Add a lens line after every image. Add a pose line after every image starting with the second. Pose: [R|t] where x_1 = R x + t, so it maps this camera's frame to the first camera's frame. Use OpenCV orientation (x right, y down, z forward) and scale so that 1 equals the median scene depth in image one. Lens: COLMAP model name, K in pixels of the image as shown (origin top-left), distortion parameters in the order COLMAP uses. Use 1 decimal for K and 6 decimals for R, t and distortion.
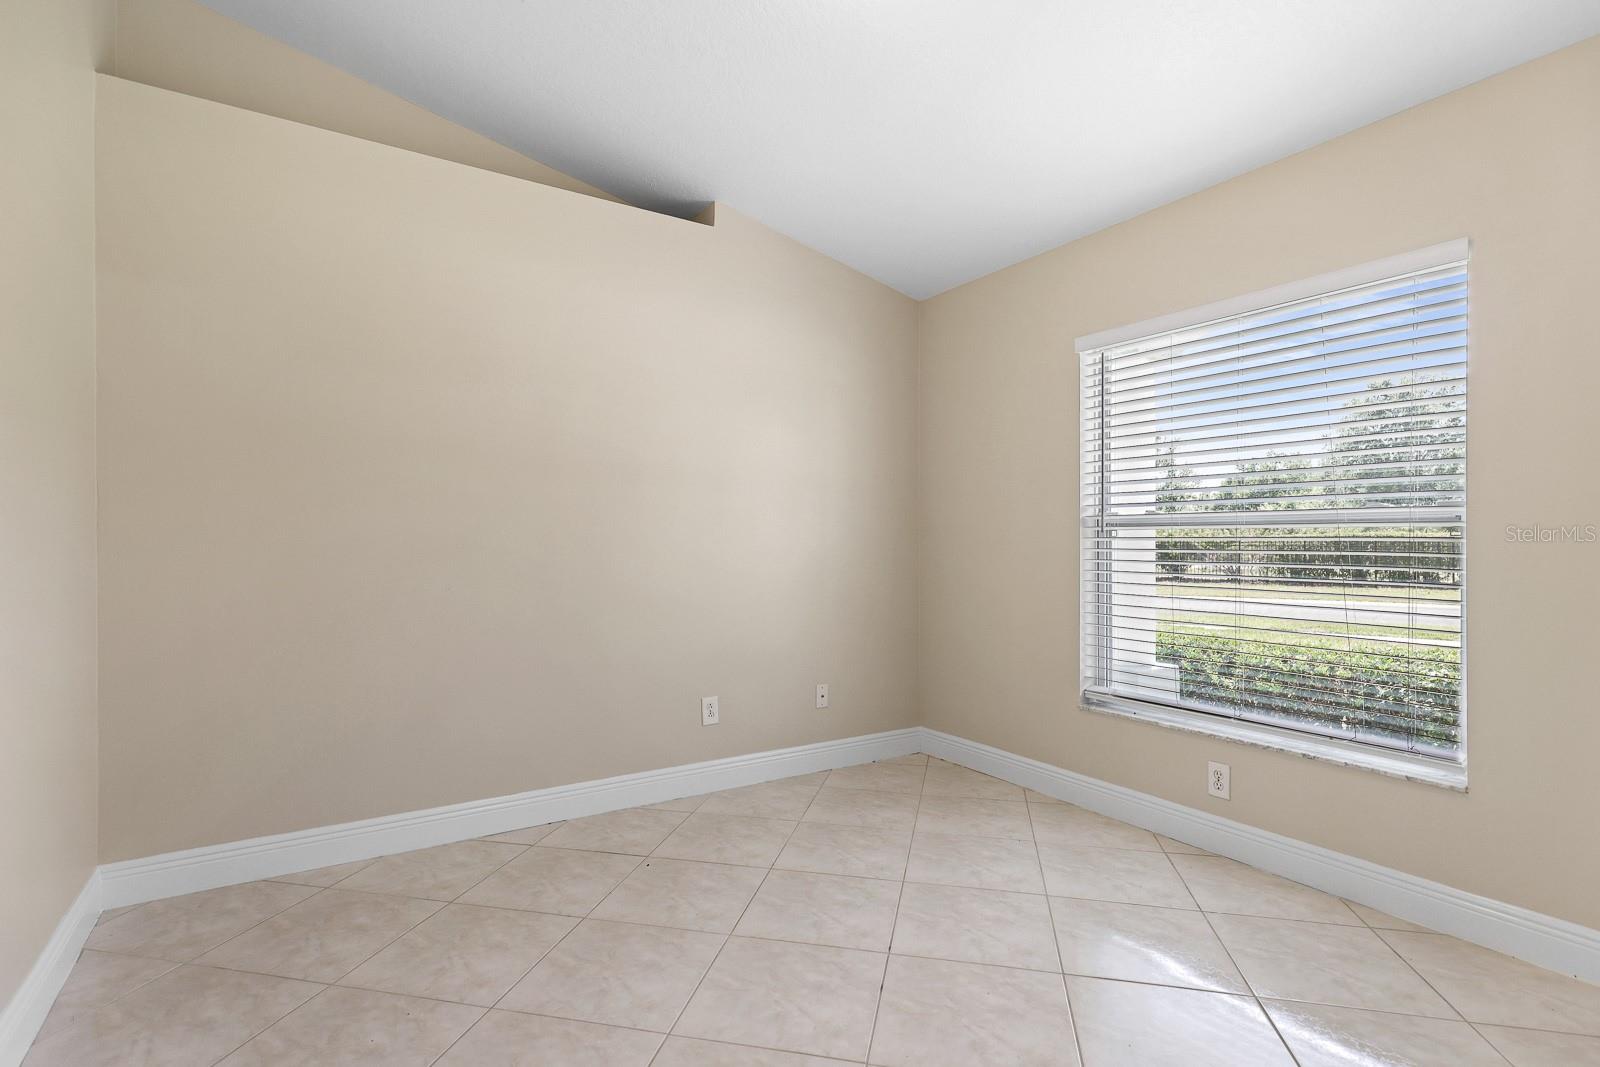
lens RADIAL K [[758.2, 0, 803.6], [0, 758.2, 543.4], [0, 0, 1]] dist [0.000712, -0.000077]
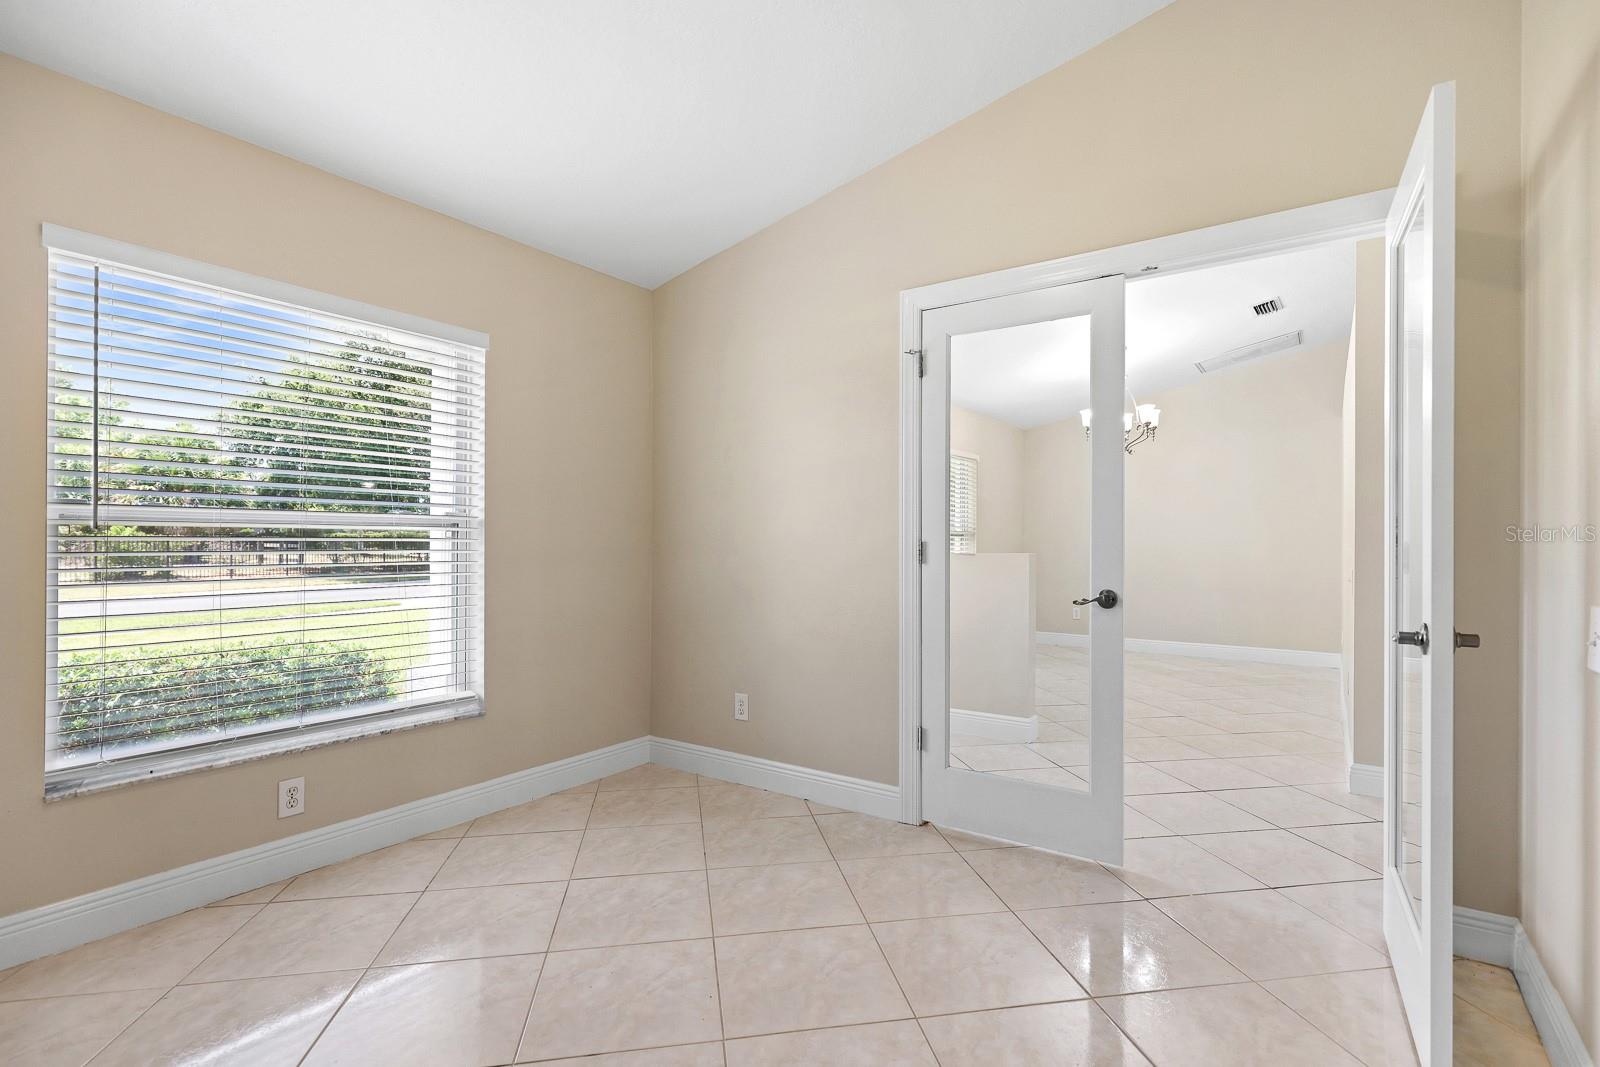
lens RADIAL K [[758.2, 0, 803.6], [0, 758.2, 543.4], [0, 0, 1]] dist [0.000712, -0.000077]
pose [[-0.374994, -0.003860, 0.927019, -0.584104], [0.000597, 0.999990, 0.004405, -0.004114], [-0.927027, 0.002206, -0.374988, 0.810411]]
